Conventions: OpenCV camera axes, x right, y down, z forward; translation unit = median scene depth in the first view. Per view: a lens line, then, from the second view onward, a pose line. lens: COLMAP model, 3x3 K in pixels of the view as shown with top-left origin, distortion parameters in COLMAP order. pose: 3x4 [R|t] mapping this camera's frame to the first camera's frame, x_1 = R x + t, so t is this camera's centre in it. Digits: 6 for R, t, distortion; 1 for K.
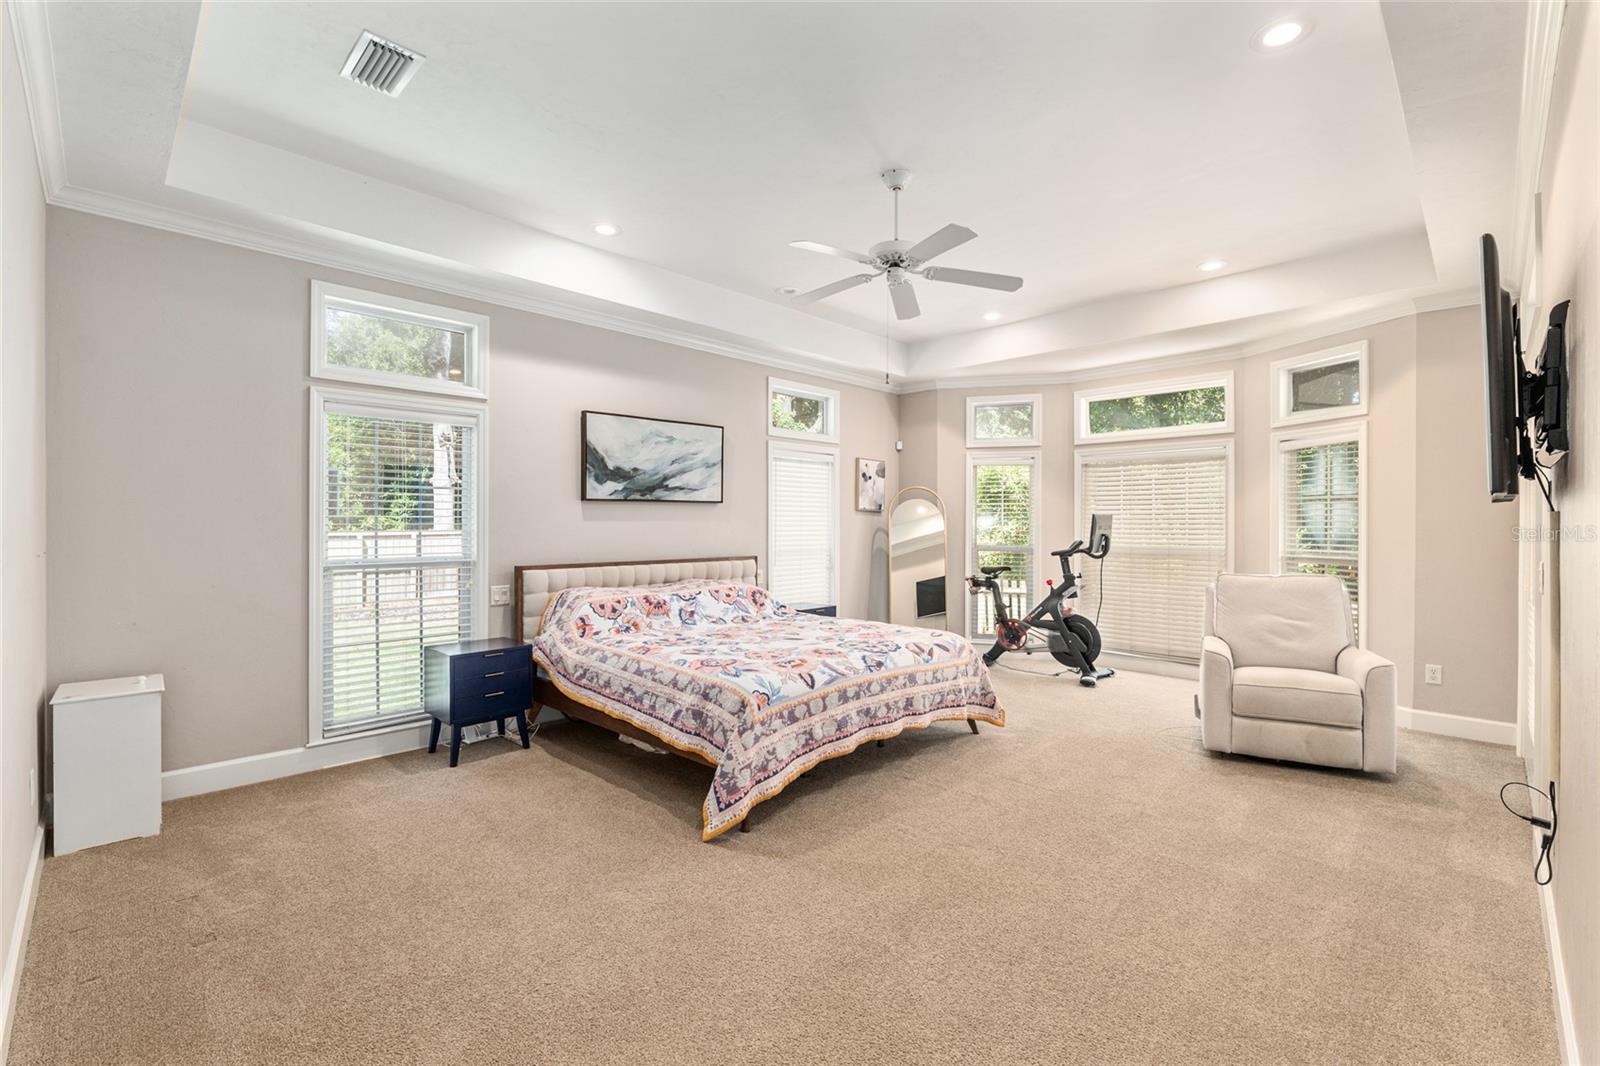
lens RADIAL K [[692.8, 0, 798.5], [0, 692.8, 529.4], [0, 0, 1]] dist [-0.003171, 0.000063]
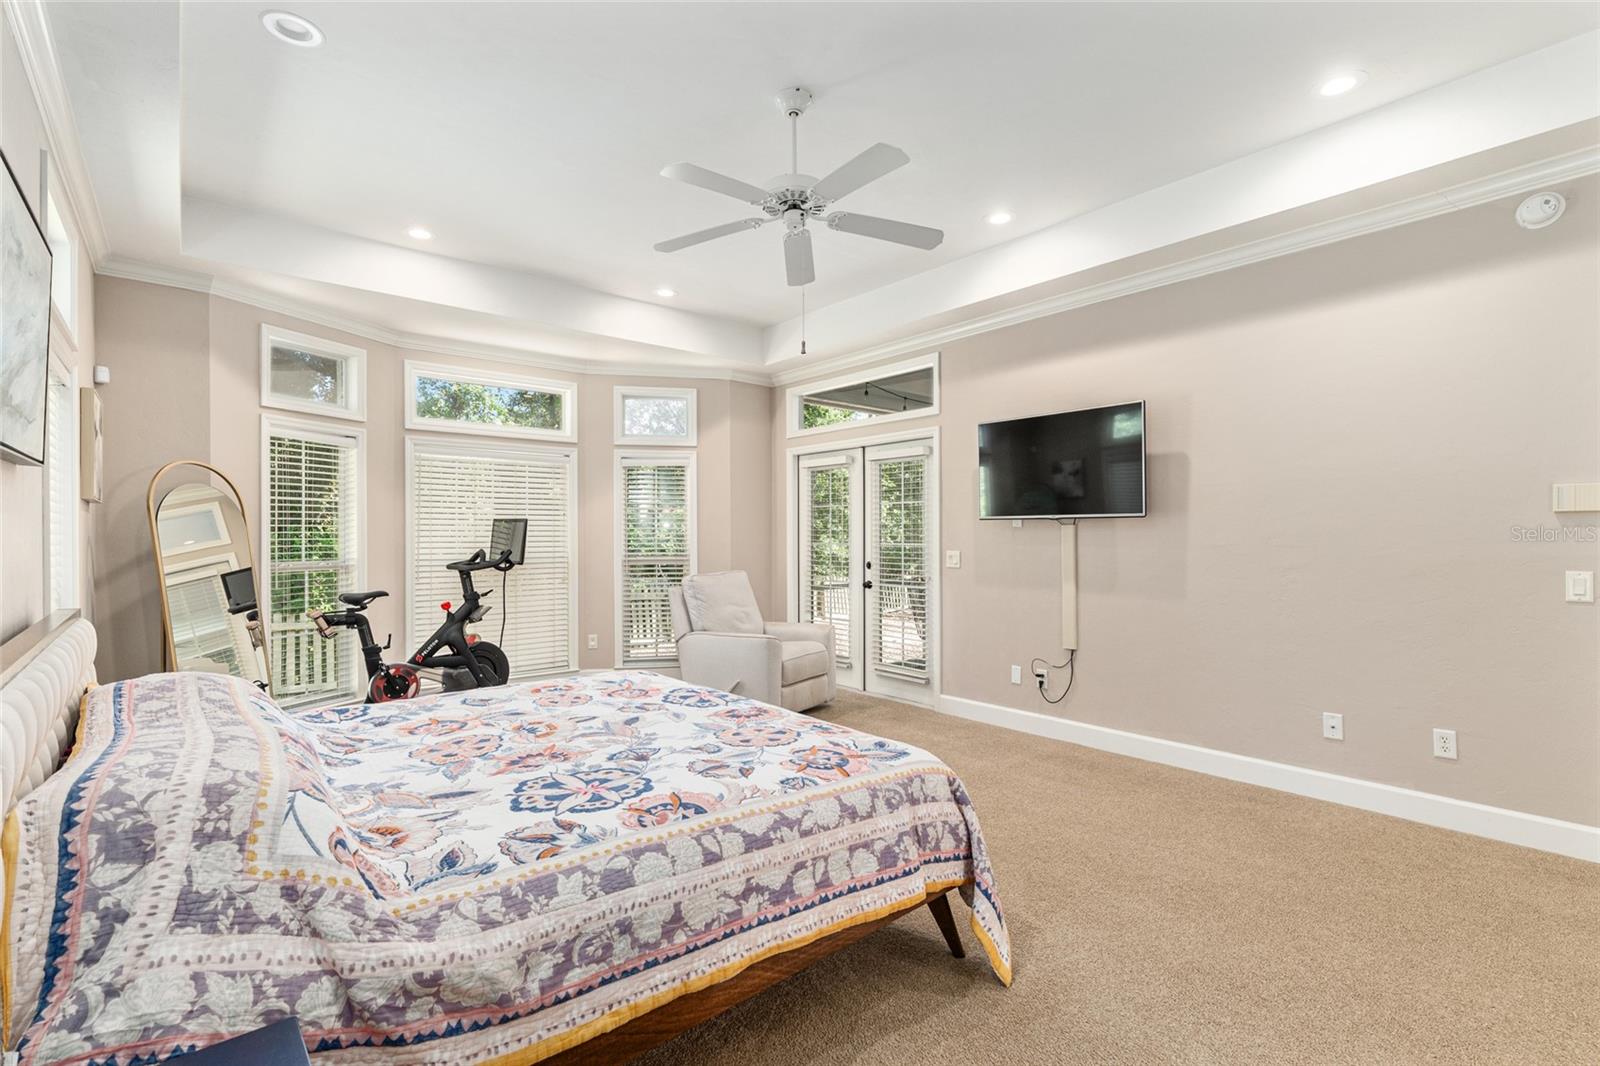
lens RADIAL K [[734.8, 0, 798.4], [0, 734.8, 531.1], [0, 0, 1]] dist [0.000554, -0.000137]
pose [[0.091900, 0.003731, 0.995761, -0.440939], [0.005599, 0.999975, -0.004264, -0.001098], [-0.995752, 0.005967, 0.091877, 0.564496]]
